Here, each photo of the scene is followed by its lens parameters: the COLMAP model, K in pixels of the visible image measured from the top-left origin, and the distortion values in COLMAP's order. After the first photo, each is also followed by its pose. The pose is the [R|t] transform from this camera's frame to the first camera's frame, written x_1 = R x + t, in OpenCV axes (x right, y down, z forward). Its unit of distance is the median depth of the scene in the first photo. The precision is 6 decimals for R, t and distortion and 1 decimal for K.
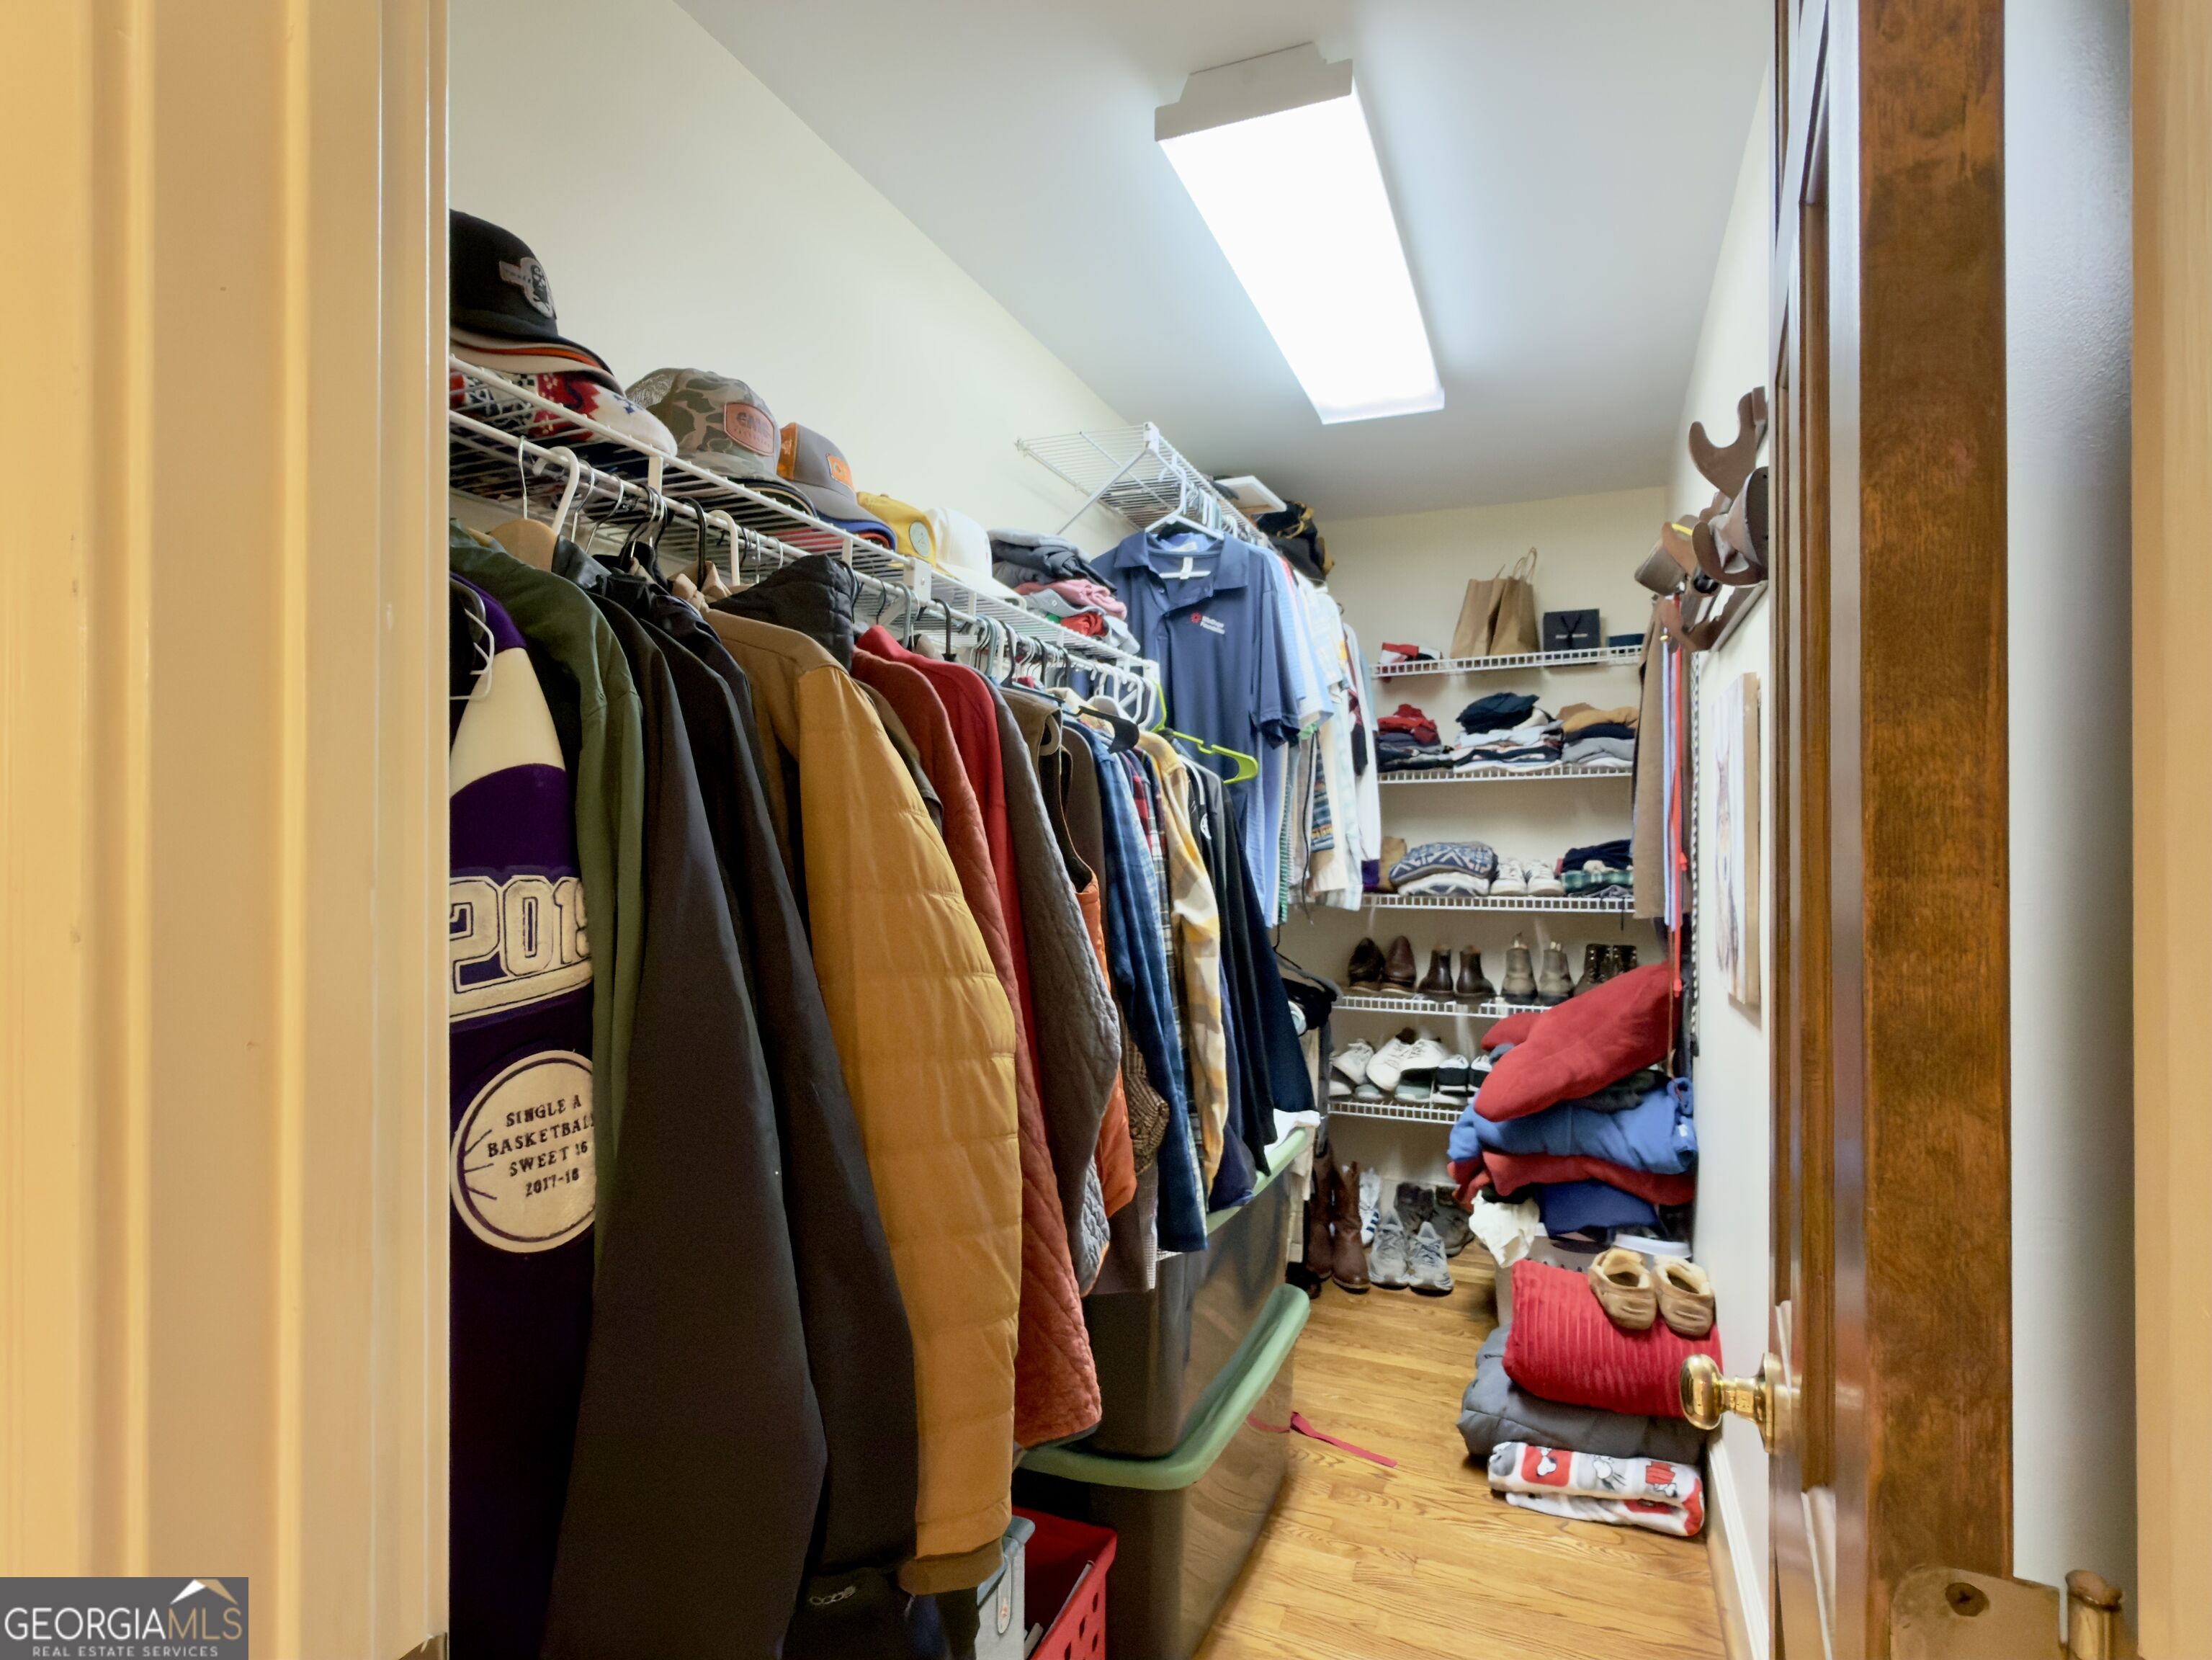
lens RADIAL K [[1124.7, 0, 1103.5], [0, 1124.7, 830.2], [0, 0, 1]] dist [-0.000364, 0.000321]
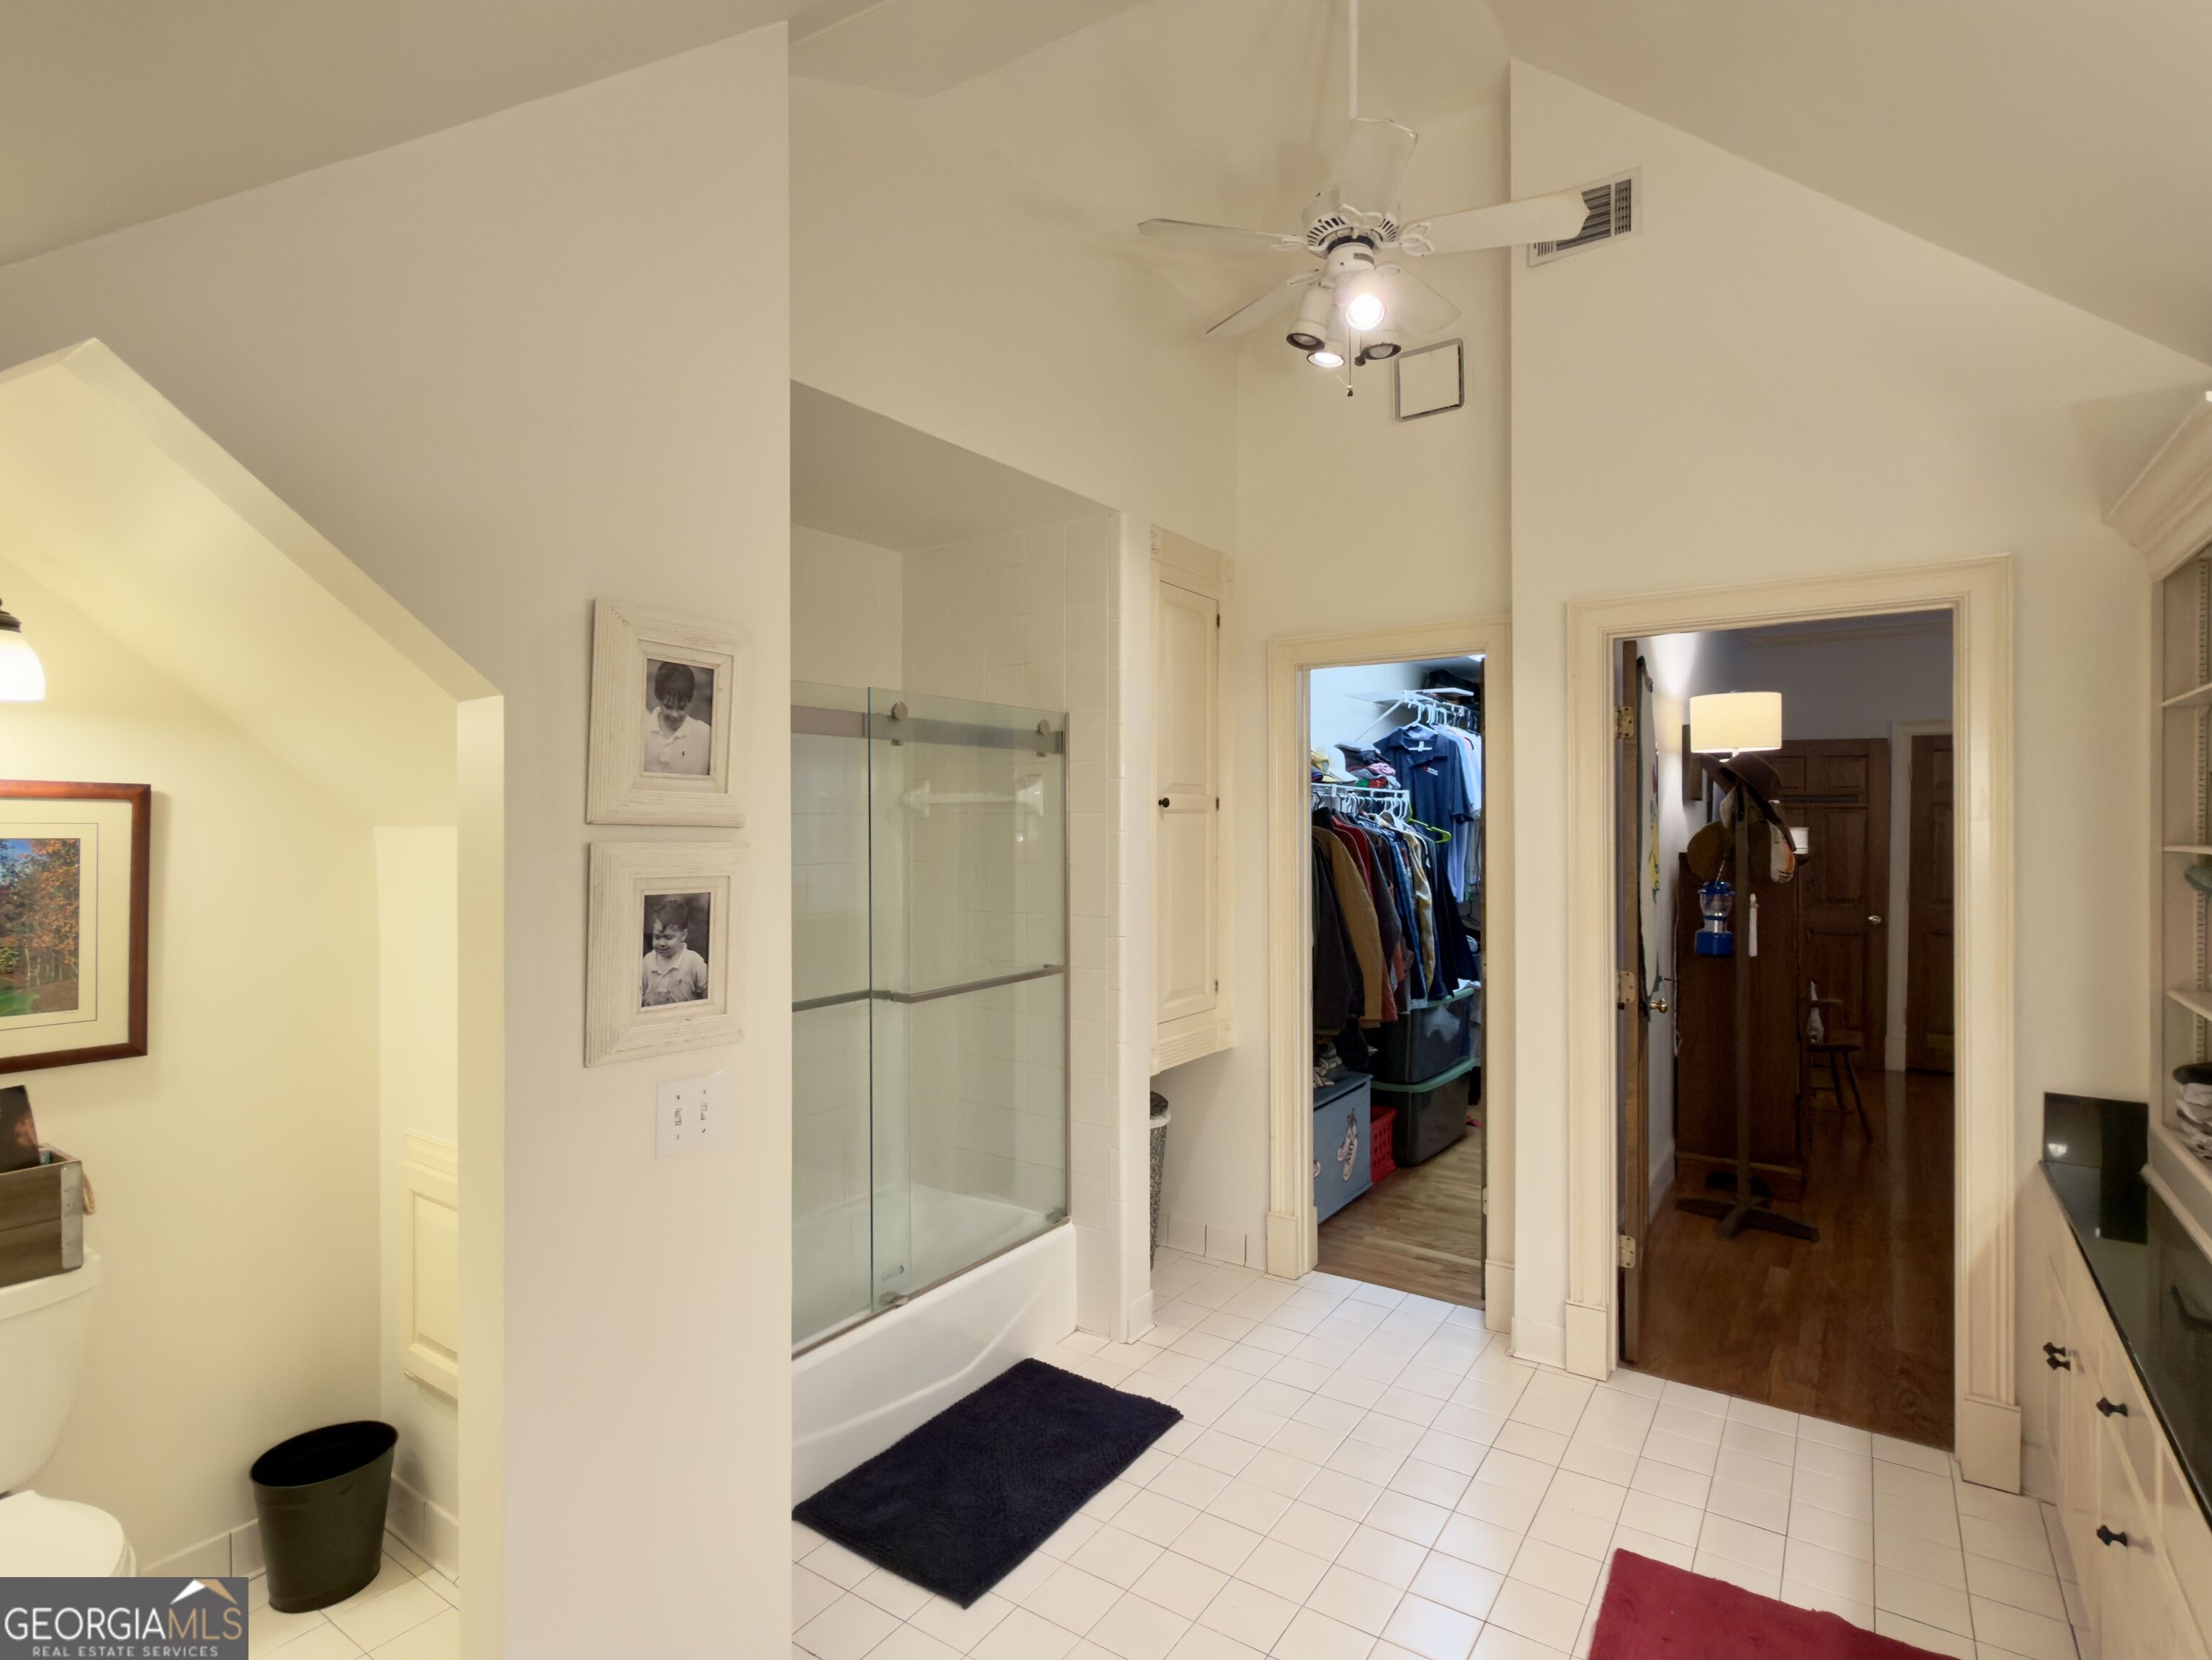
lens RADIAL K [[1124.7, 0, 1094.6], [0, 1124.7, 834.1], [0, 0, 1]] dist [-0.000364, 0.000321]
pose [[0.977424, -0.002402, -0.211274, -0.085508], [0.005556, 0.999882, 0.014334, -0.082674], [0.211215, -0.015184, 0.977322, -1.278420]]
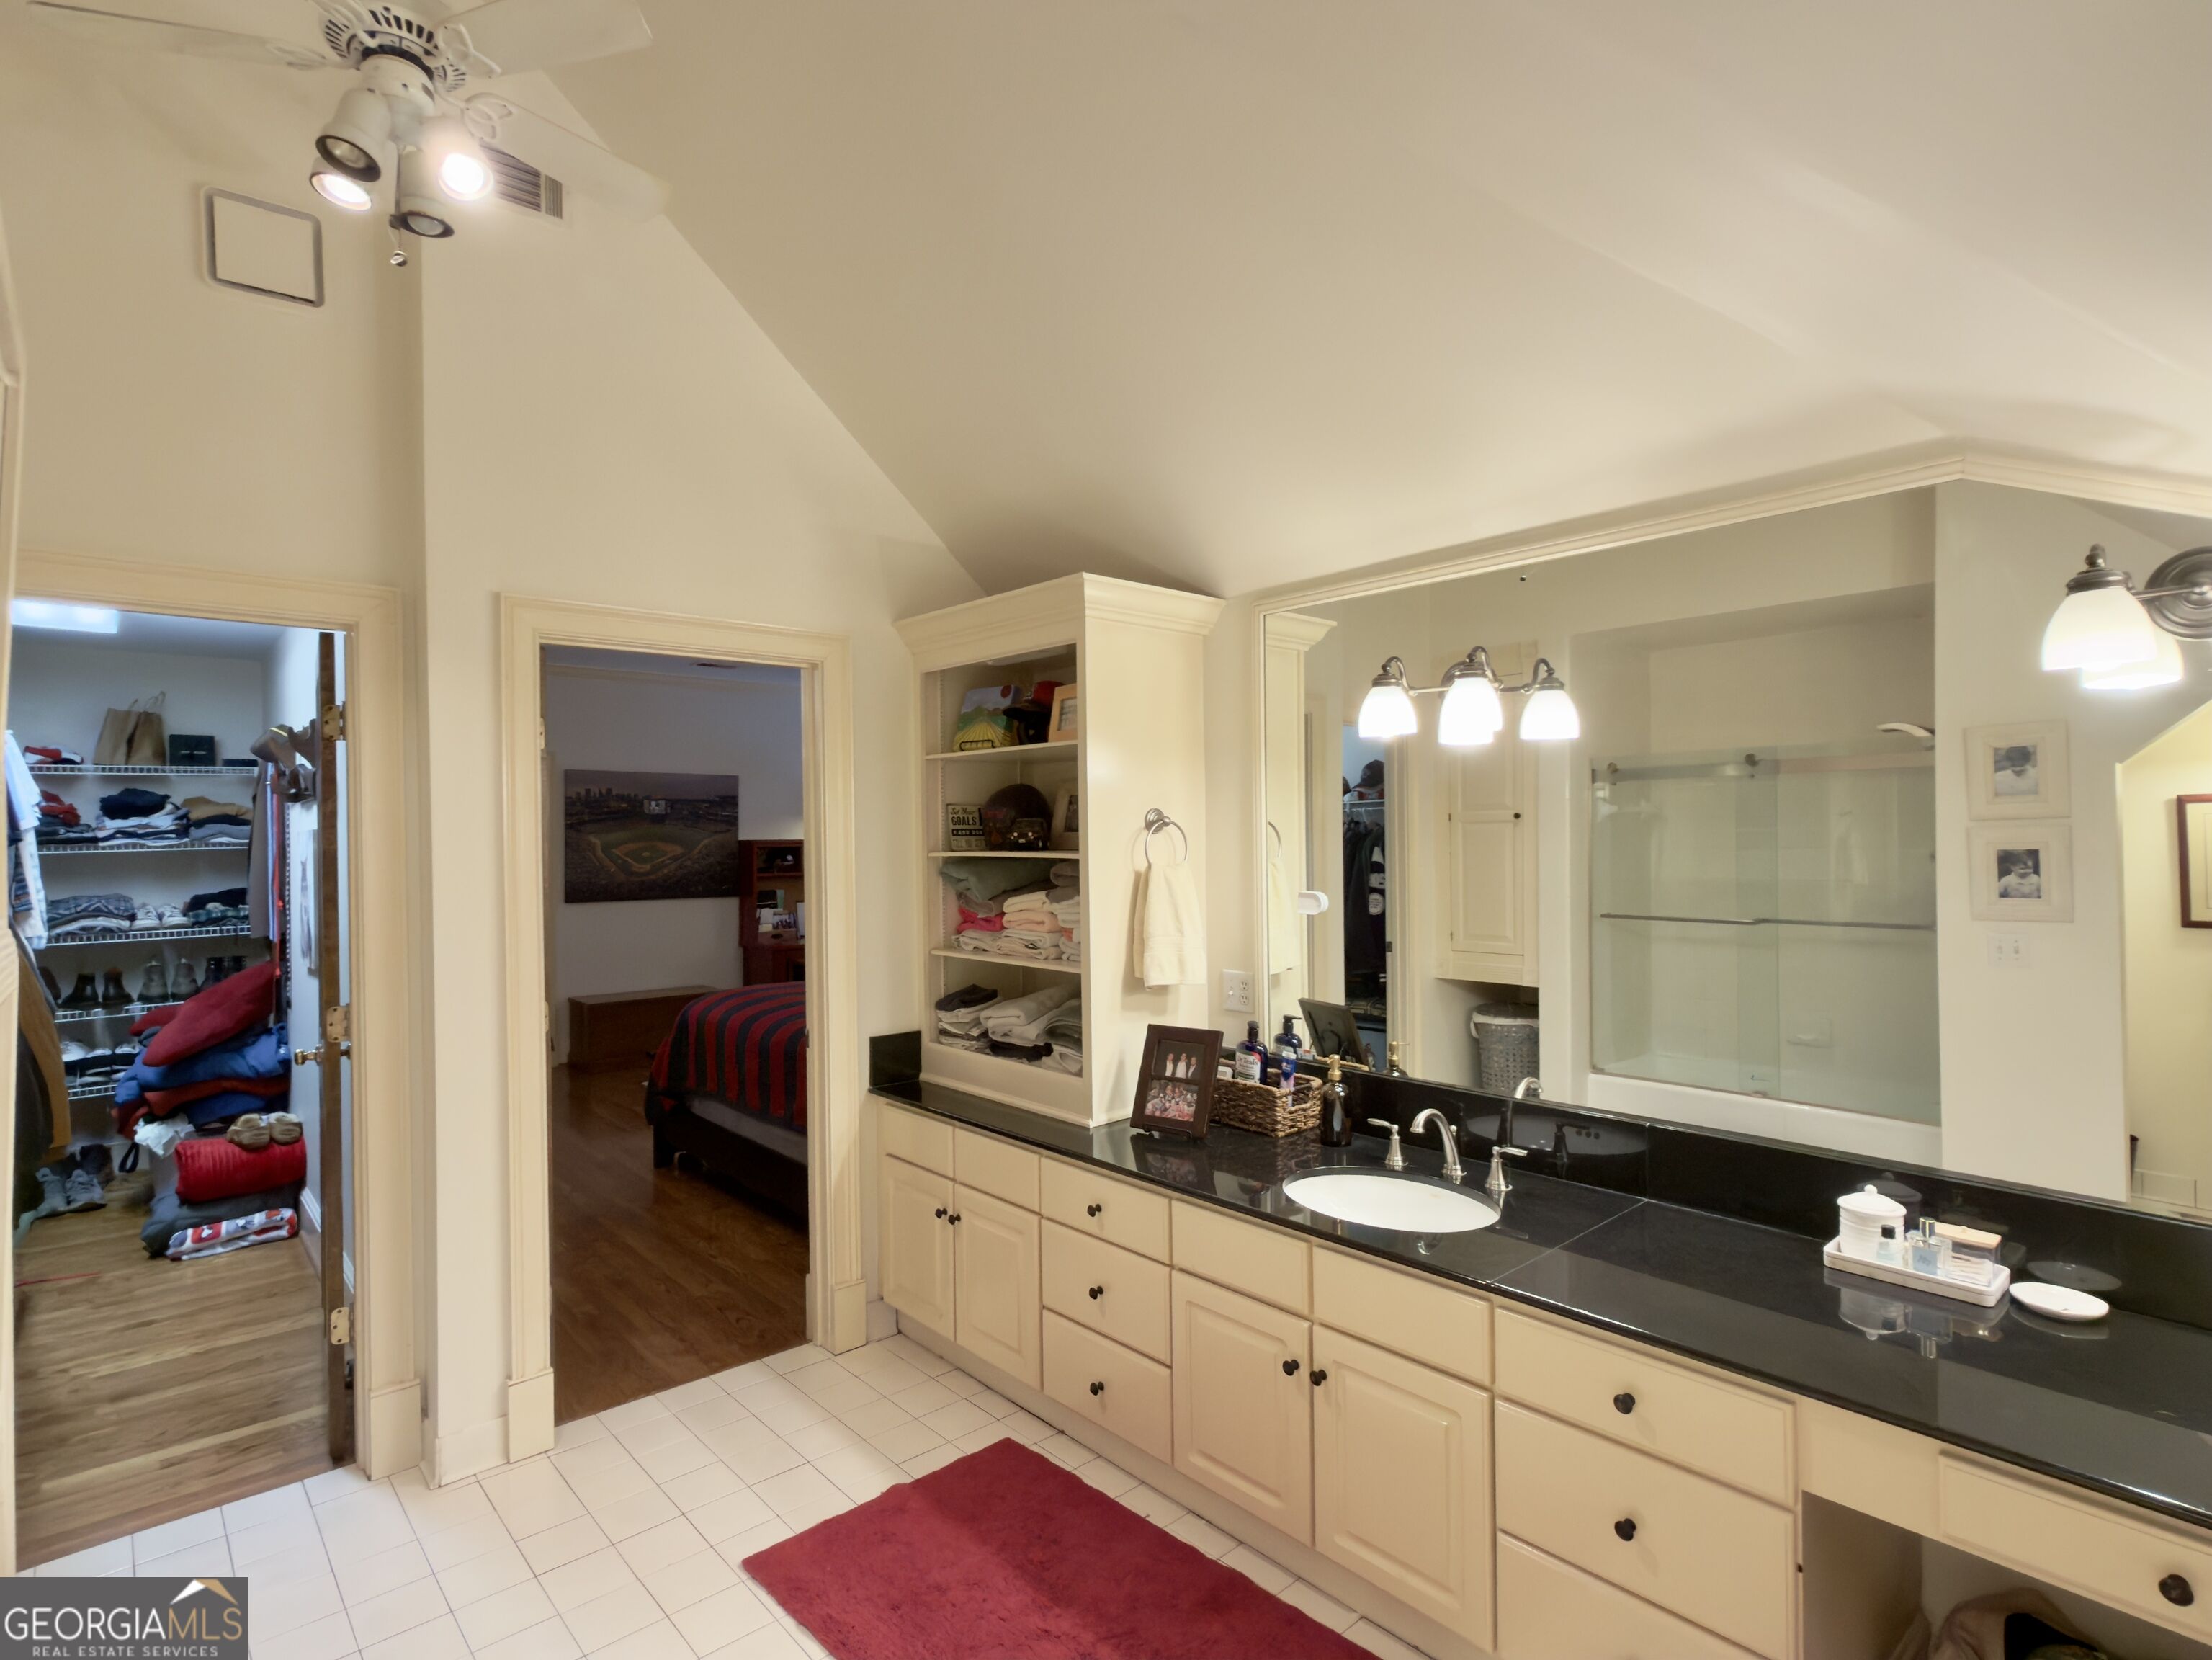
lens RADIAL K [[1124.7, 0, 1106.5], [0, 1124.7, 832.1], [0, 0, 1]] dist [-0.000364, 0.000321]
pose [[0.432006, -0.006236, 0.901849, -0.542921], [0.008060, 0.999963, 0.003054, -0.082460], [-0.901835, 0.005949, 0.432040, -0.984256]]
